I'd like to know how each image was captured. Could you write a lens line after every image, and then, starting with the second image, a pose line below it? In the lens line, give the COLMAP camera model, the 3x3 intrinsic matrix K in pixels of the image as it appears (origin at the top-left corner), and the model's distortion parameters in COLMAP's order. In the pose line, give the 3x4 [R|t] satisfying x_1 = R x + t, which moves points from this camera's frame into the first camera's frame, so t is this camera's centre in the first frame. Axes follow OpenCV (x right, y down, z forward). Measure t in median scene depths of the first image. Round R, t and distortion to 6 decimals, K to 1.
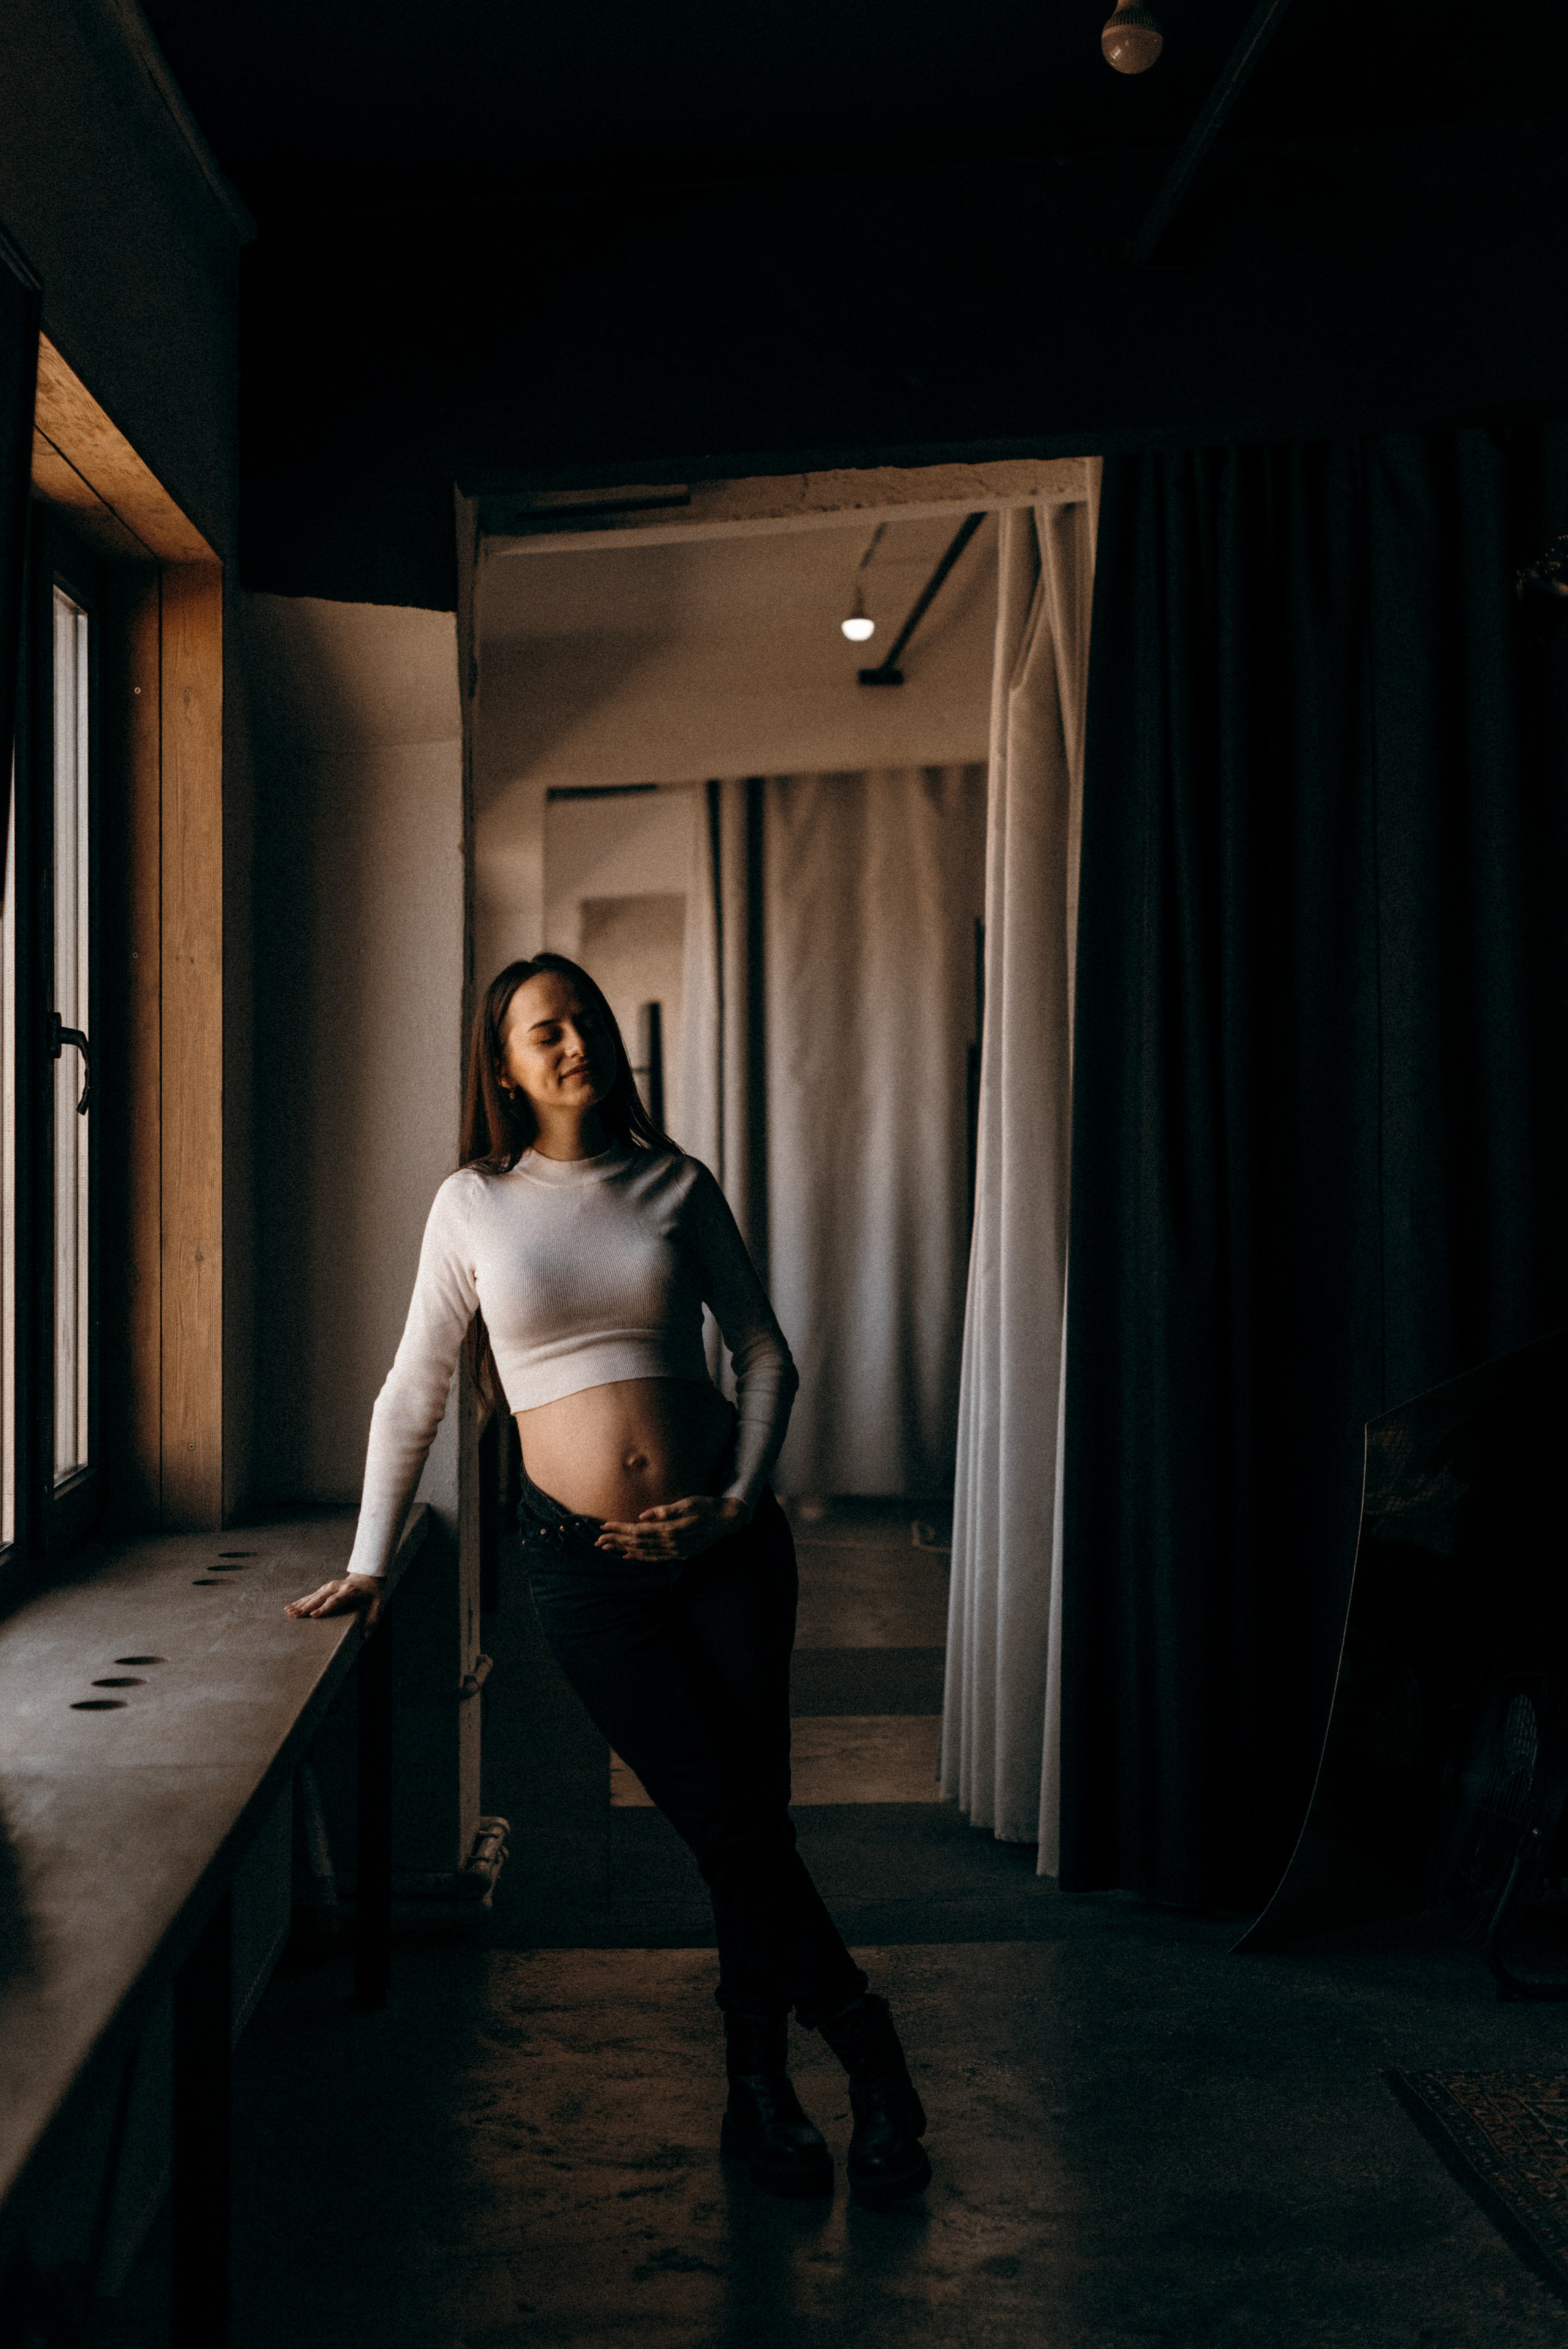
lens RADIAL K [[3427.7, 0, 786.8], [0, 3427.7, 1160.3], [0, 0, 1]] dist [0.015289, 0.035727]
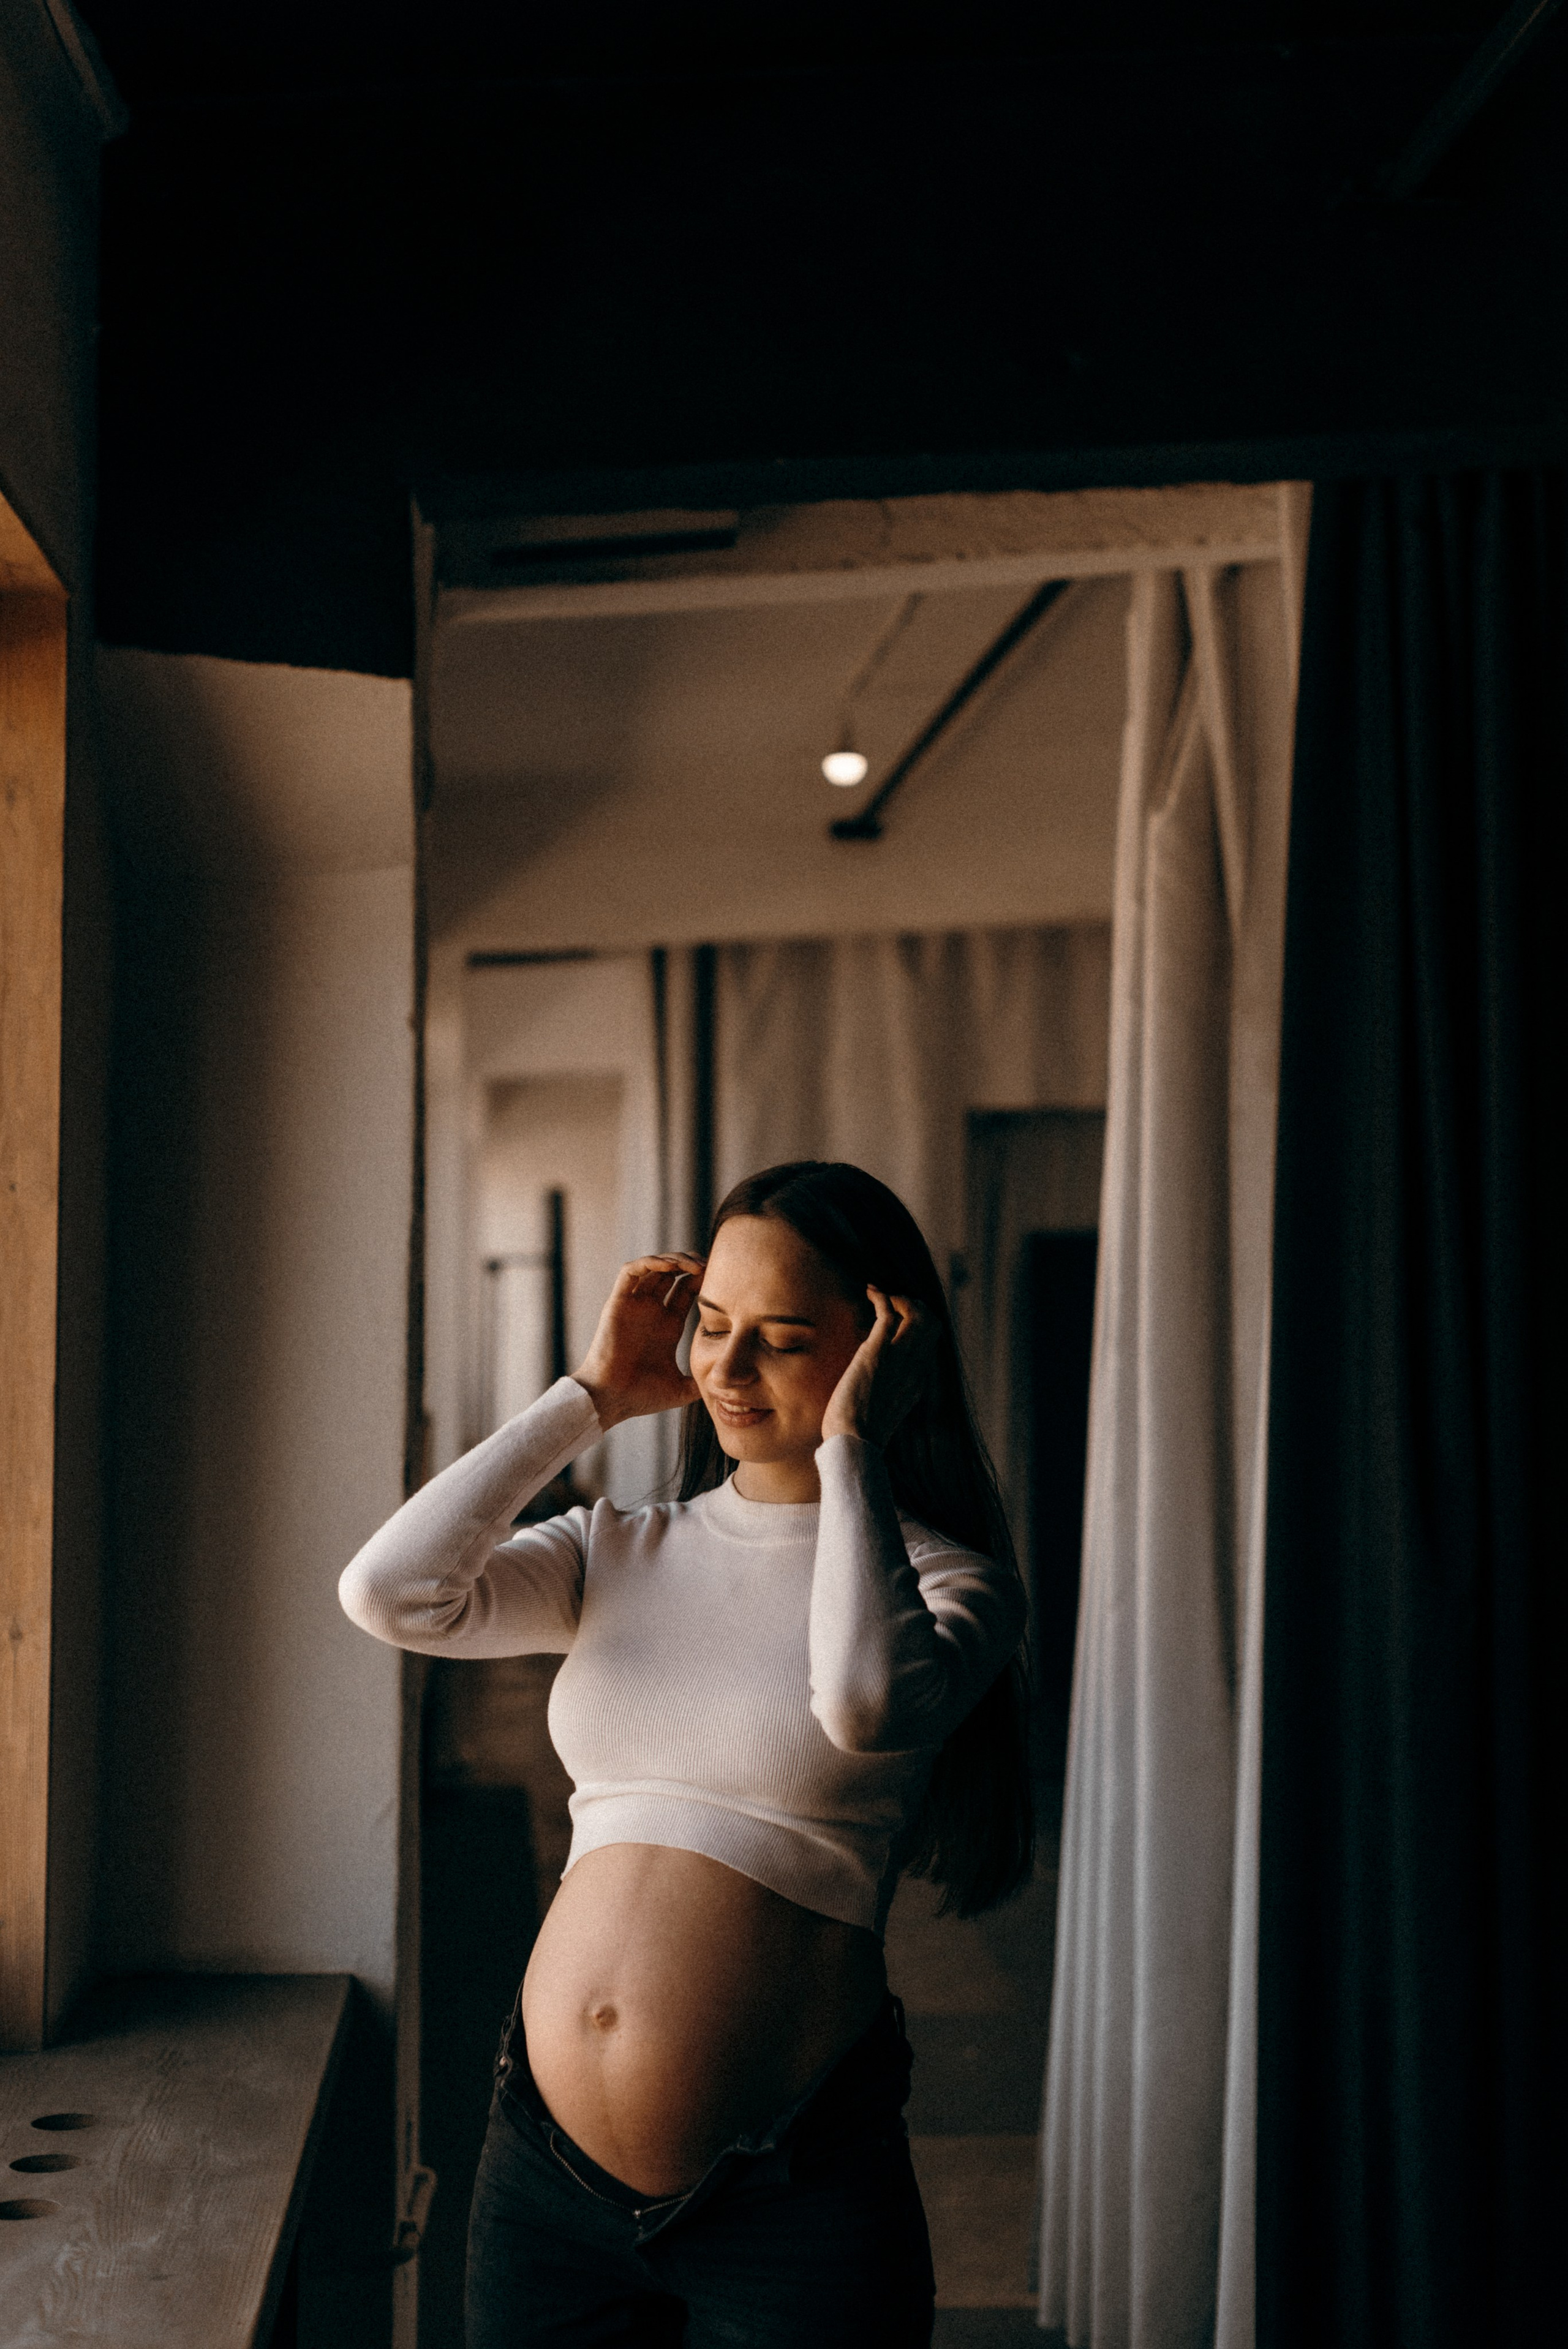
lens RADIAL K [[3335.5, 0, 784.0], [0, 3335.5, 1174.5], [0, 0, 1]] dist [0.007809, 0.097390]
pose [[0.999203, 0.007707, 0.039157, -0.045962], [-0.005899, 0.998920, -0.046091, -0.029567], [-0.039470, 0.045823, 0.998170, 0.324694]]
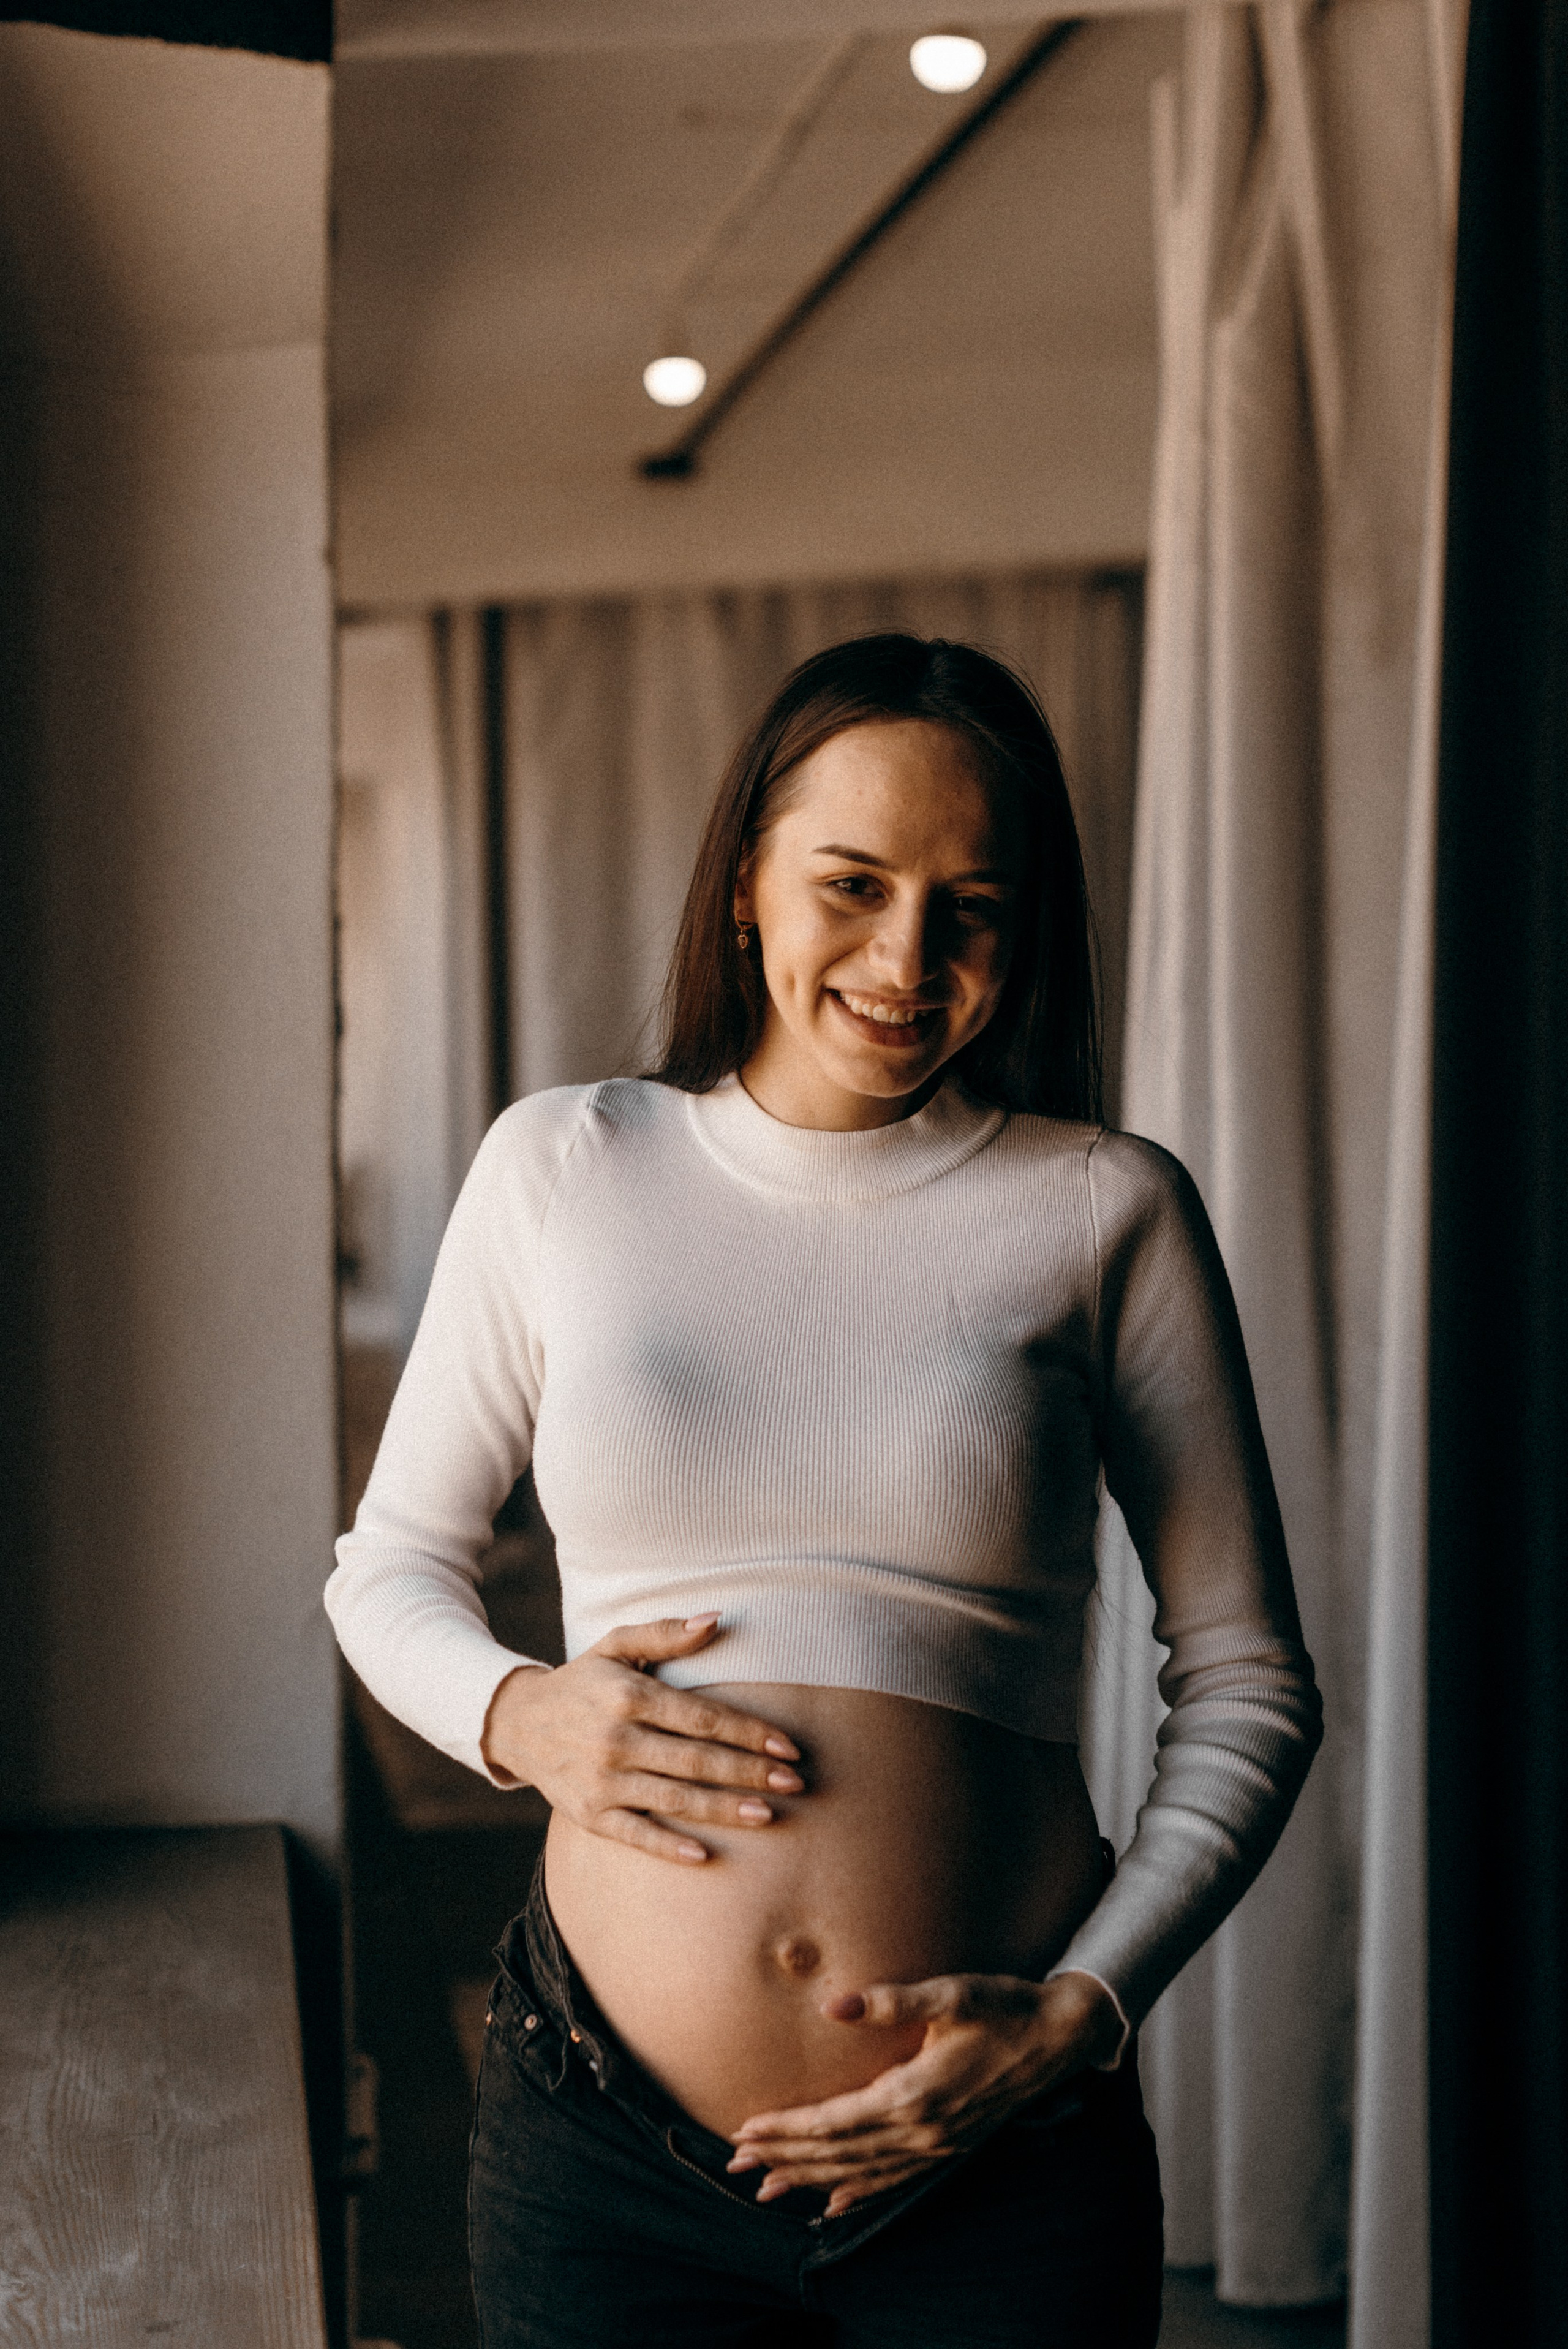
lens RADIAL K [[3427.3, 0, 786.8], [0, 3427.3, 1160.3], [0, 0, 1]] dist [0.015289, 0.035727]
pose [[0.991318, -0.015487, 0.130575, -0.095649], [0.012326, 0.999612, 0.024984, -0.012196], [-0.130911, -0.023157, 0.991124, 0.479908]]
